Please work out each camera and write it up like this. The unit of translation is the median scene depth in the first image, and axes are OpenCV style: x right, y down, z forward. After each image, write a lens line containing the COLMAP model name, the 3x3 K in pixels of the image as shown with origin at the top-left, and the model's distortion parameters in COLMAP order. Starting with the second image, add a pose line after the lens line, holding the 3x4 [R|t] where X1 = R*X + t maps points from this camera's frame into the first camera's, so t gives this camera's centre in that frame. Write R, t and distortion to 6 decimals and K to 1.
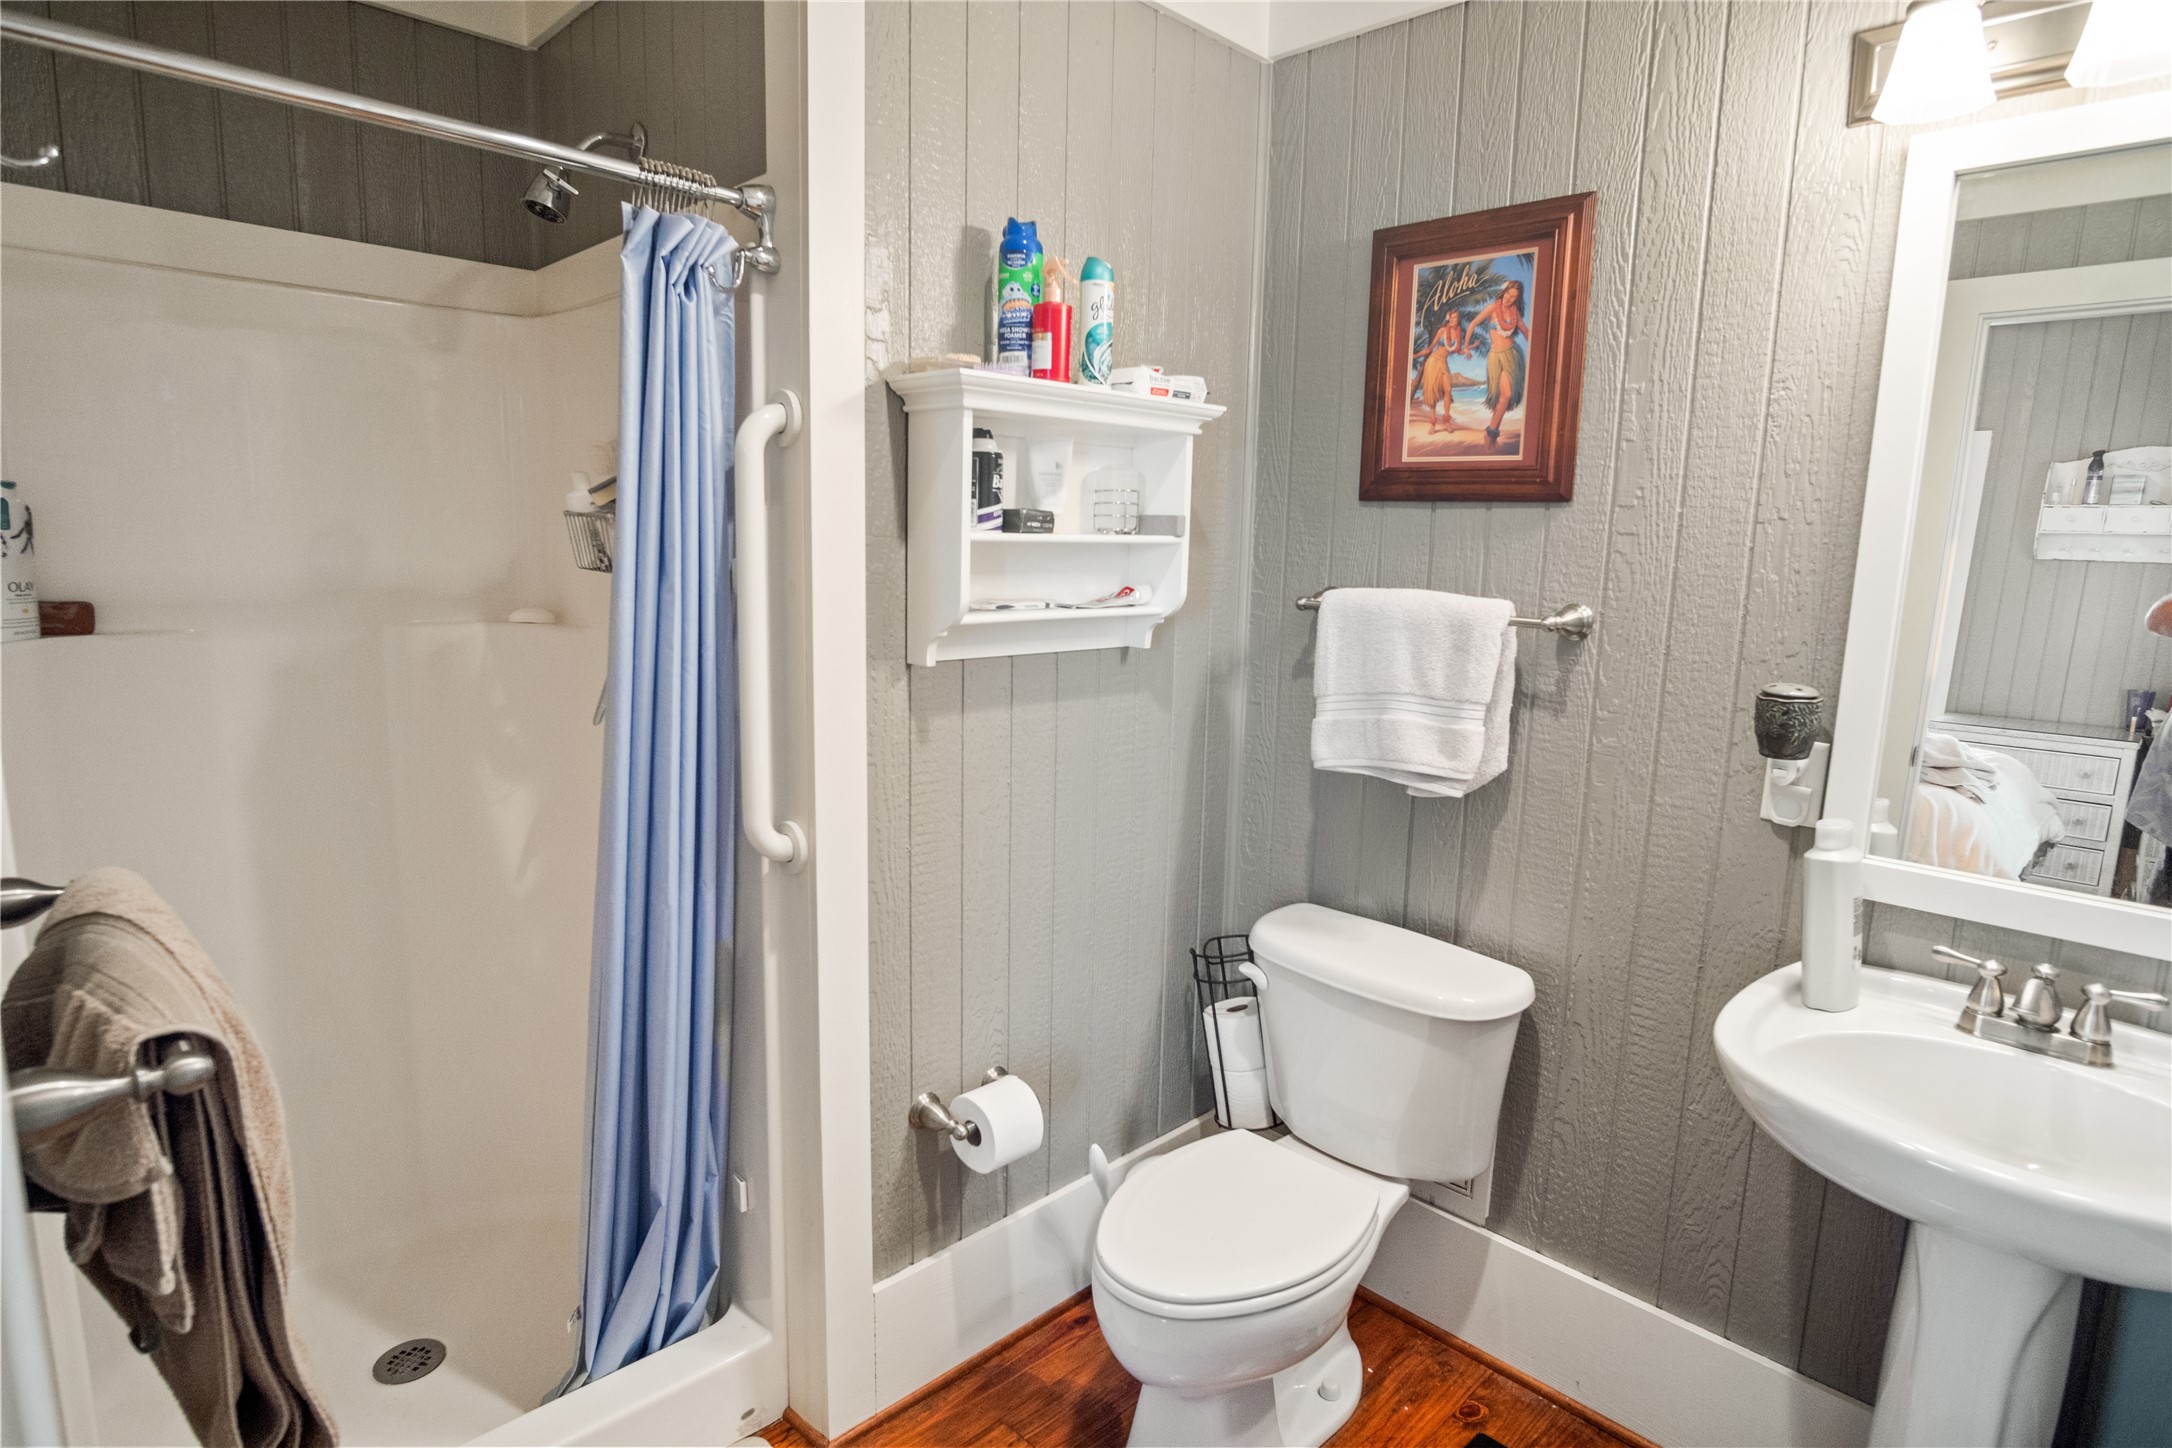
lens RADIAL K [[1159.1, 0, 1089.9], [0, 1159.1, 722.7], [0, 0, 1]] dist [-0.033244, 0.009367]
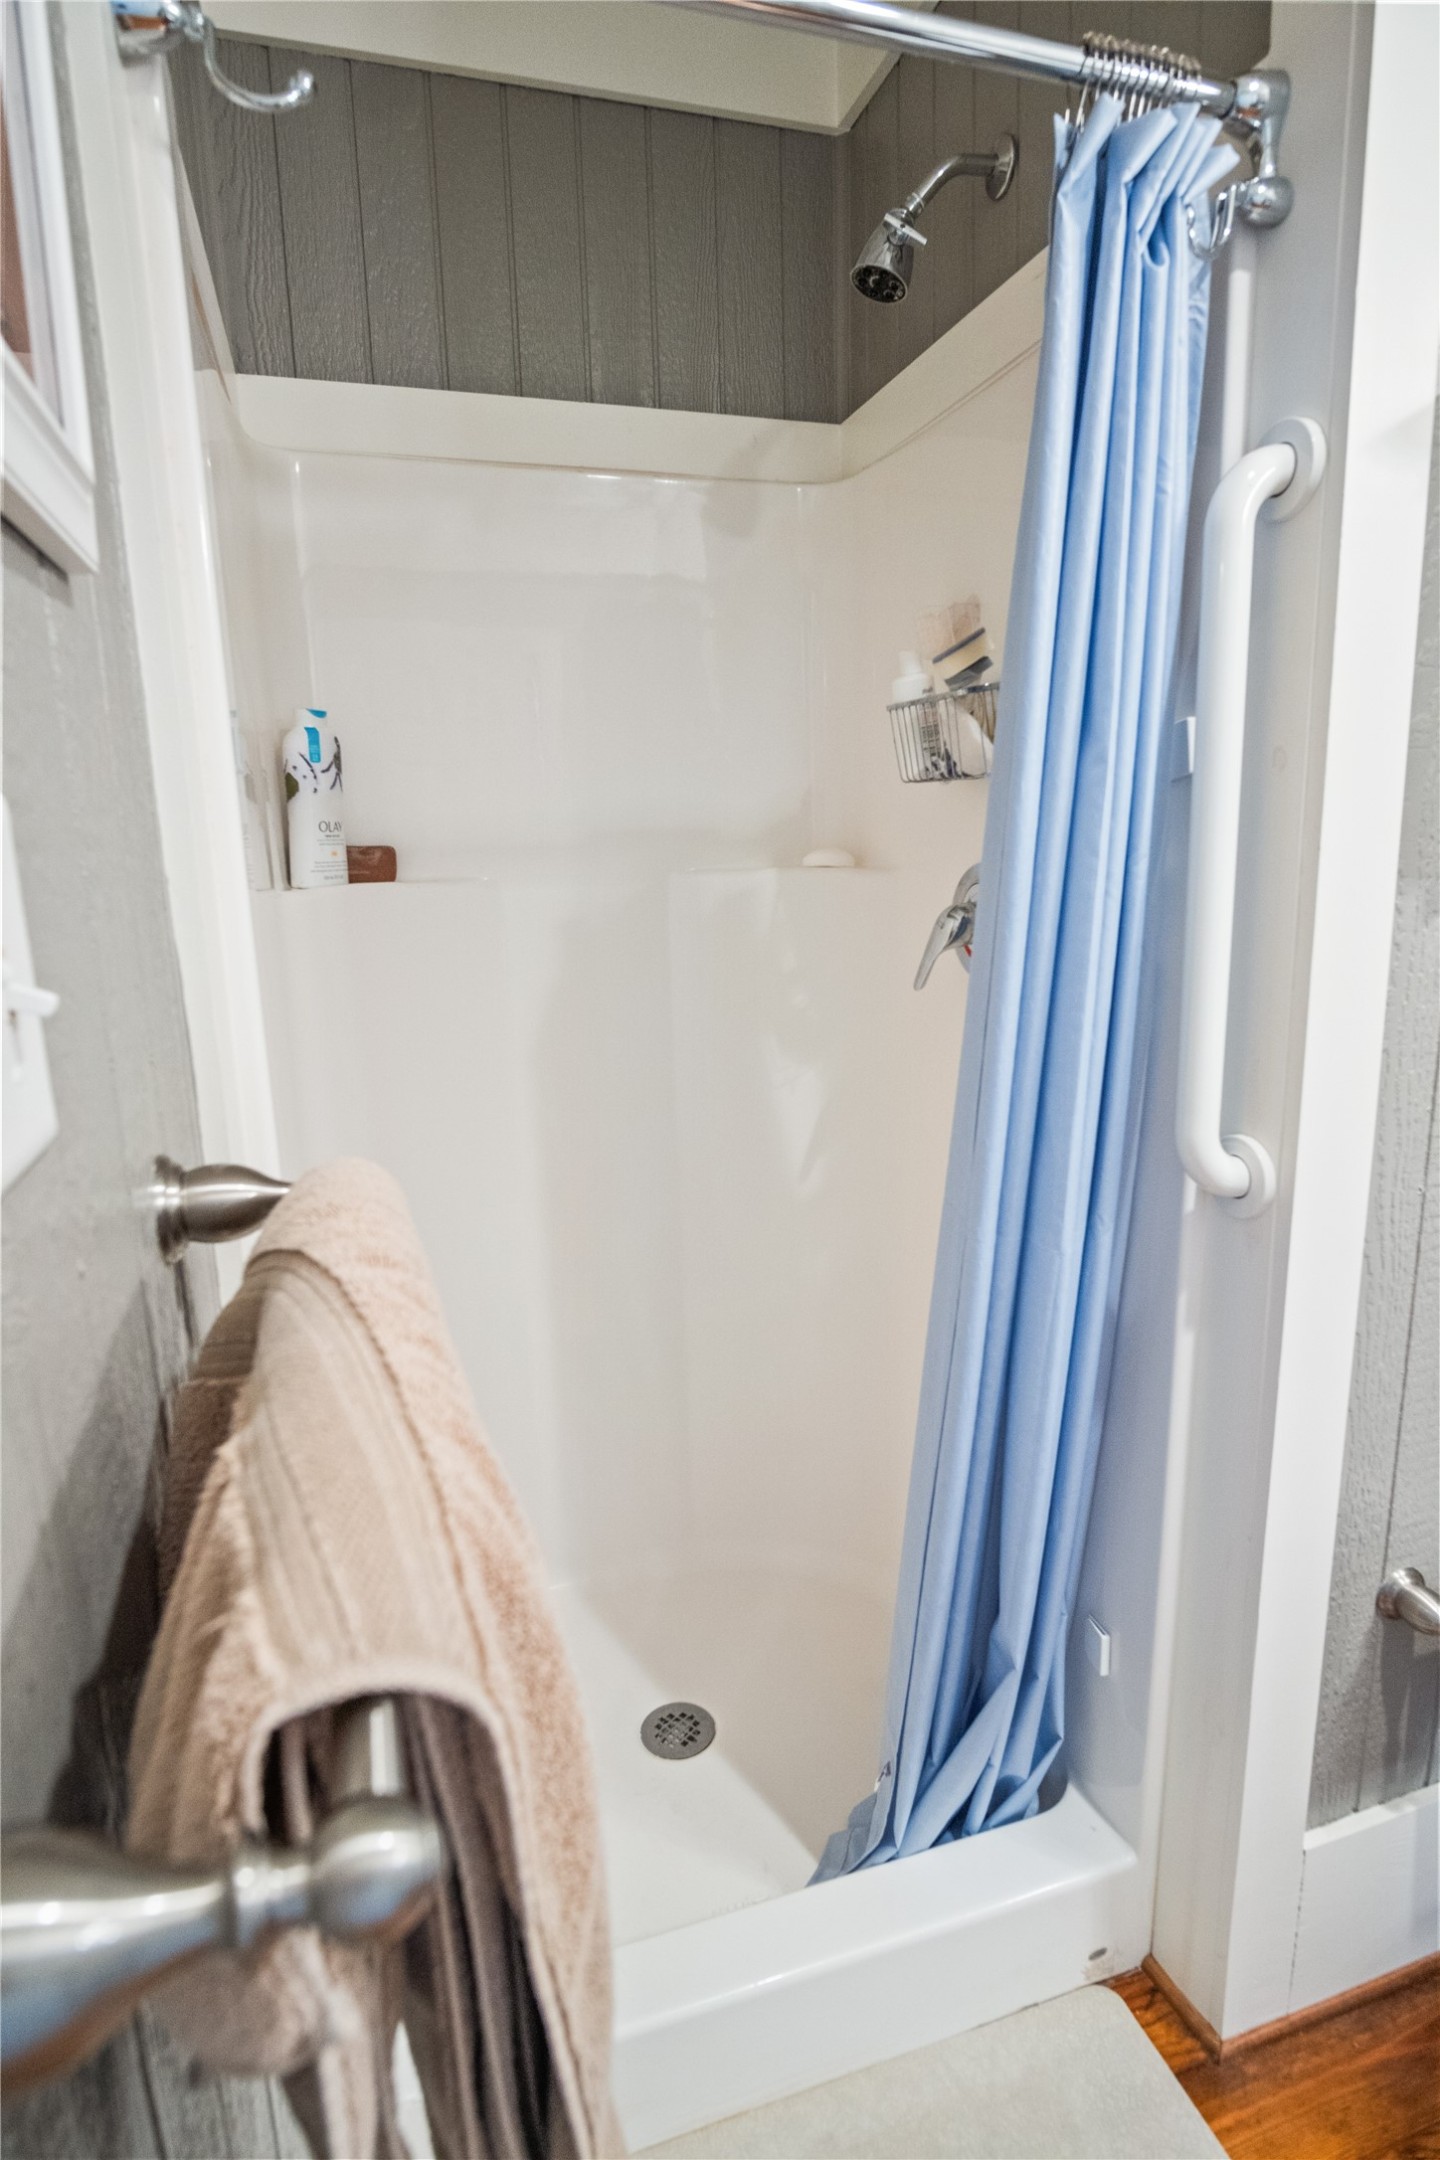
lens RADIAL K [[1121.2, 0, 720.0], [0, 1121.2, 1080.0], [0, 0, 1]] dist [-0.022498, 0.001134]
pose [[0.891191, 0.044432, -0.451446, -0.224574], [-0.022240, 0.998274, 0.054349, 0.025974], [0.453082, -0.038395, 0.890642, 0.301878]]
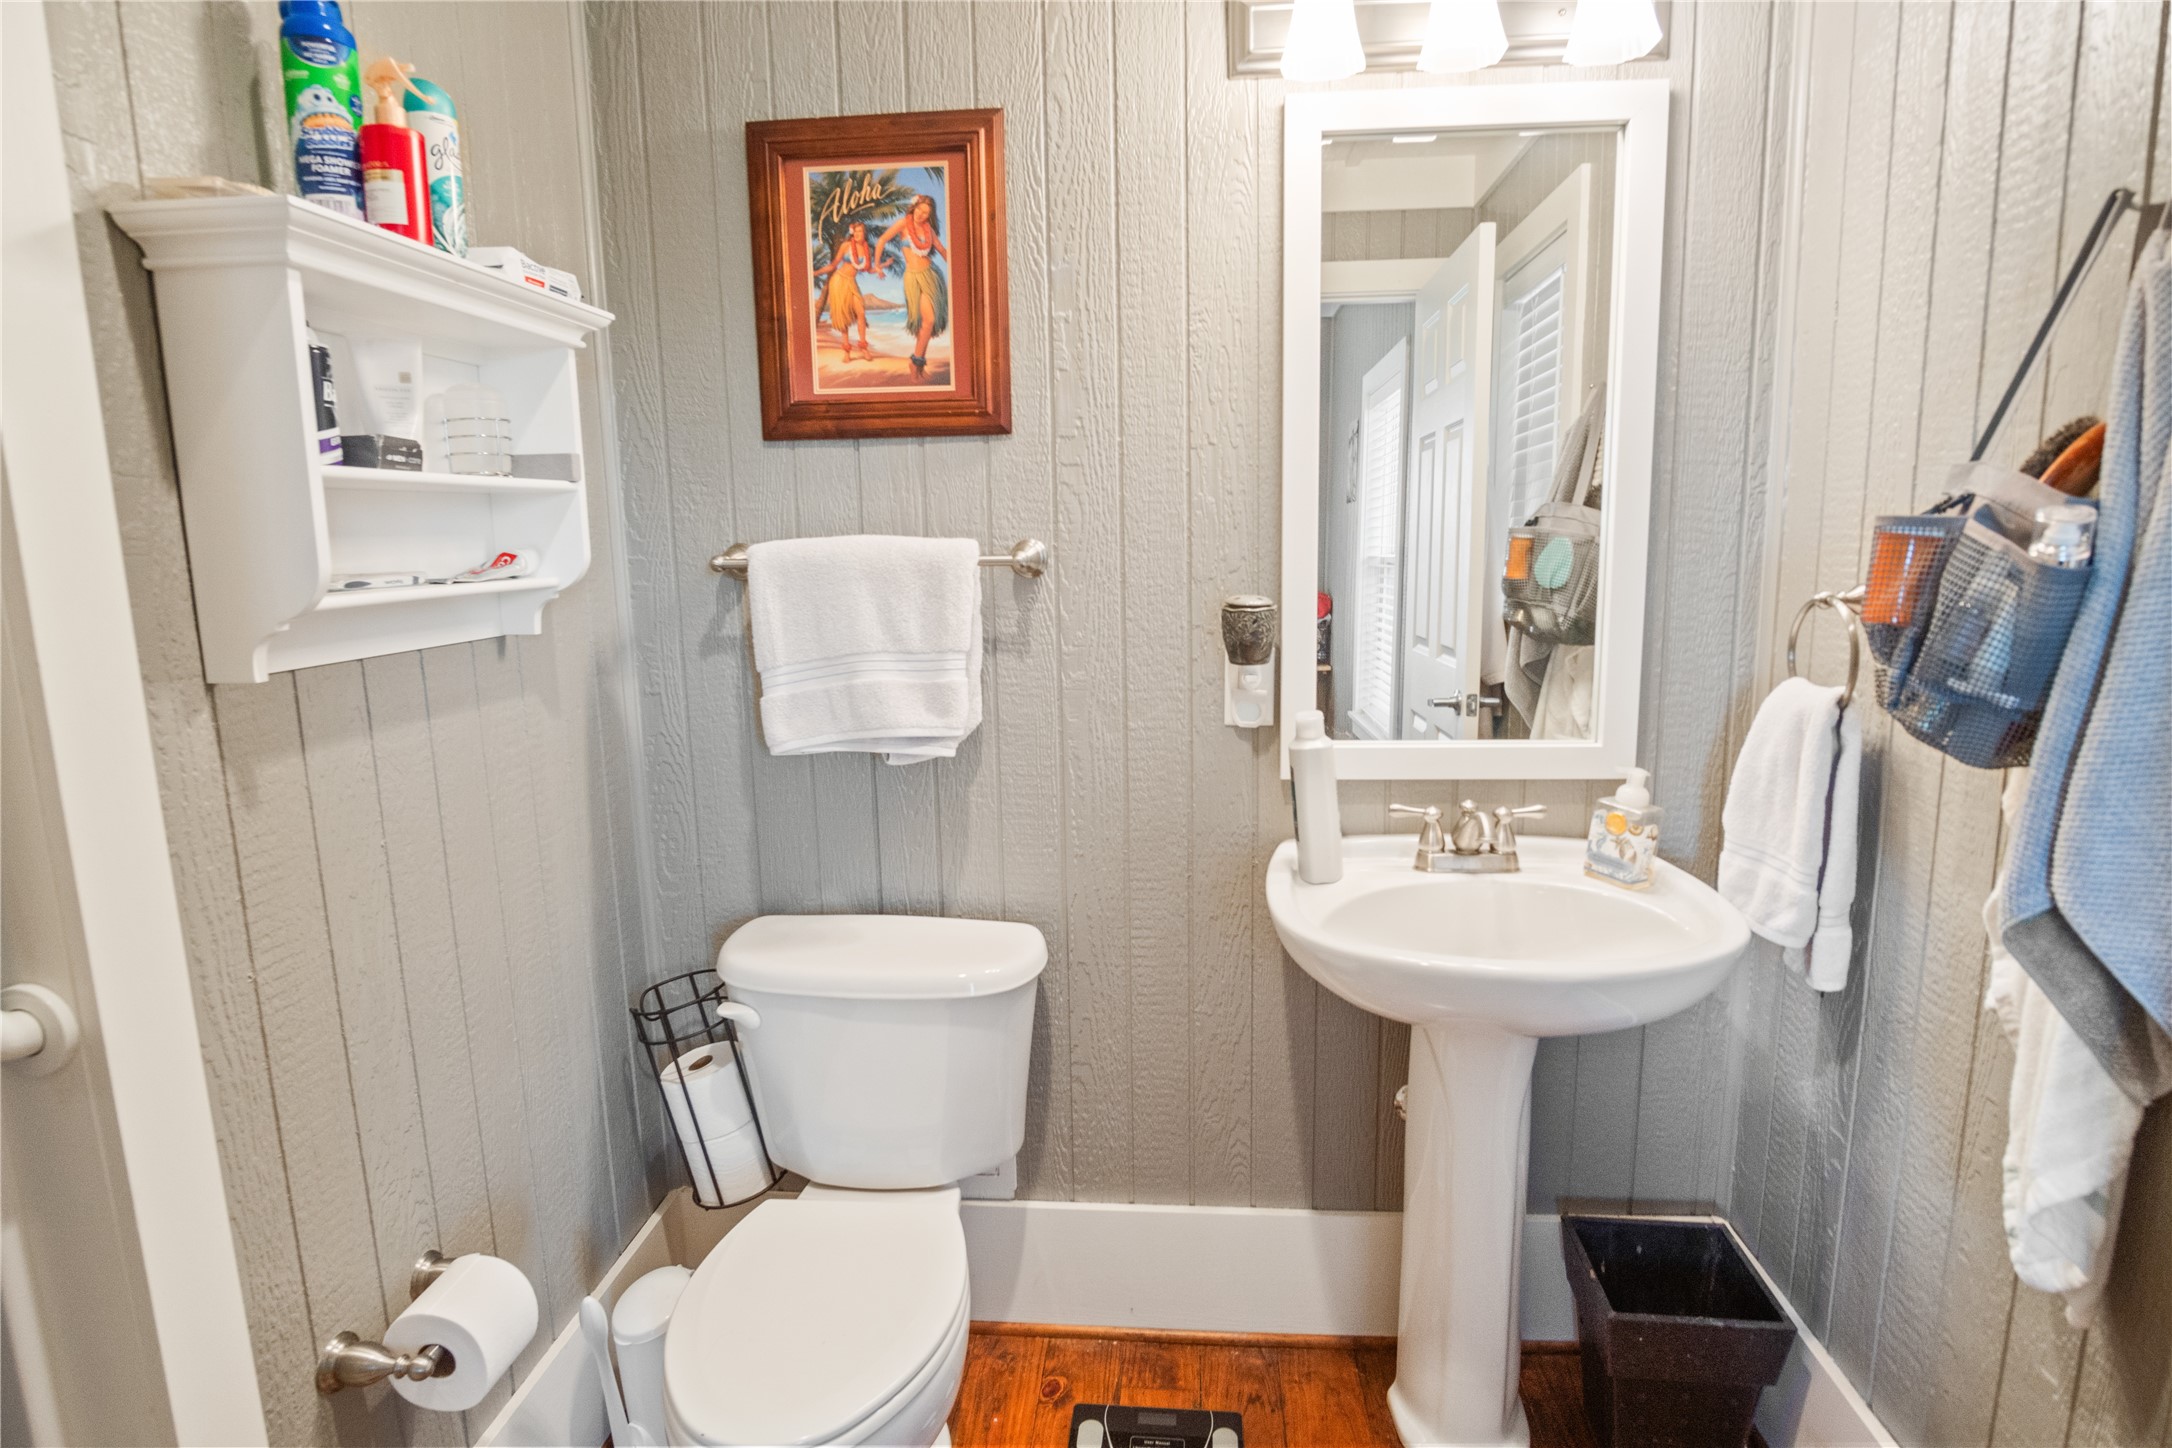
lens RADIAL K [[1159.1, 0, 1089.9], [0, 1159.1, 722.7], [0, 0, 1]] dist [-0.033244, 0.009367]
pose [[0.761619, -0.145231, 0.631541, -0.180158], [0.142619, 0.988234, 0.055263, 0.002809], [-0.632136, 0.047981, 0.773371, 0.224672]]
